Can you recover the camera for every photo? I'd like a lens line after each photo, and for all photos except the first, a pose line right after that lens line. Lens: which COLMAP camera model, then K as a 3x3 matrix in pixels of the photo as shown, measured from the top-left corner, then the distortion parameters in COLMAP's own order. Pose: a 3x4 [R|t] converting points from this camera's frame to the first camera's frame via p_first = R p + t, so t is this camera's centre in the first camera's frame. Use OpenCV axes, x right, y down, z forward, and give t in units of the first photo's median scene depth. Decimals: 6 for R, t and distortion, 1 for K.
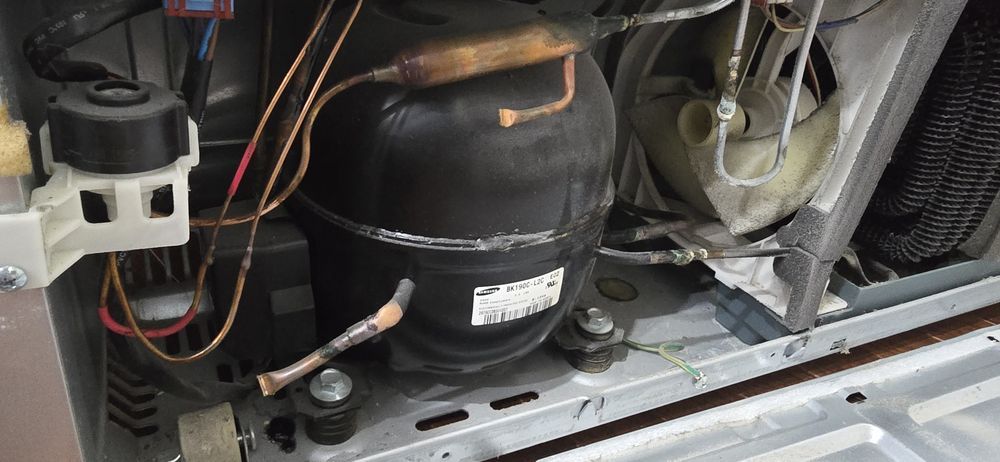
lens RADIAL K [[689.5, 0, 500.0], [0, 689.5, 231.0], [0, 0, 1]] dist [0.045642, -0.063958]
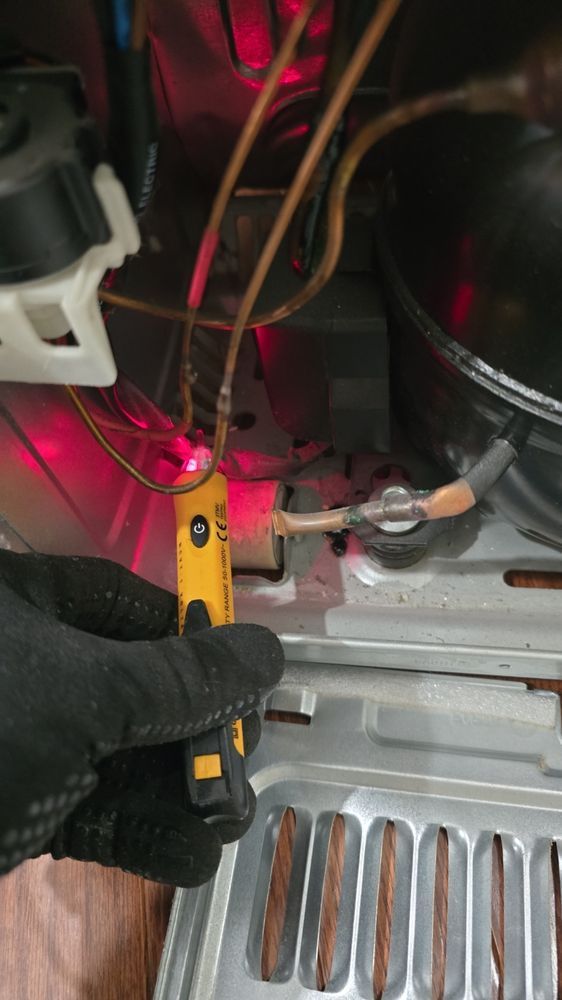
lens RADIAL K [[710.4, 0, 281.0], [0, 710.4, 500.0], [0, 0, 1]] dist [0.007396, 0.003440]
pose [[0.805898, 0.365587, -0.465699, 0.015951], [-0.112942, 0.867065, 0.485224, -0.199617], [0.581182, -0.338443, 0.740056, 0.504506]]
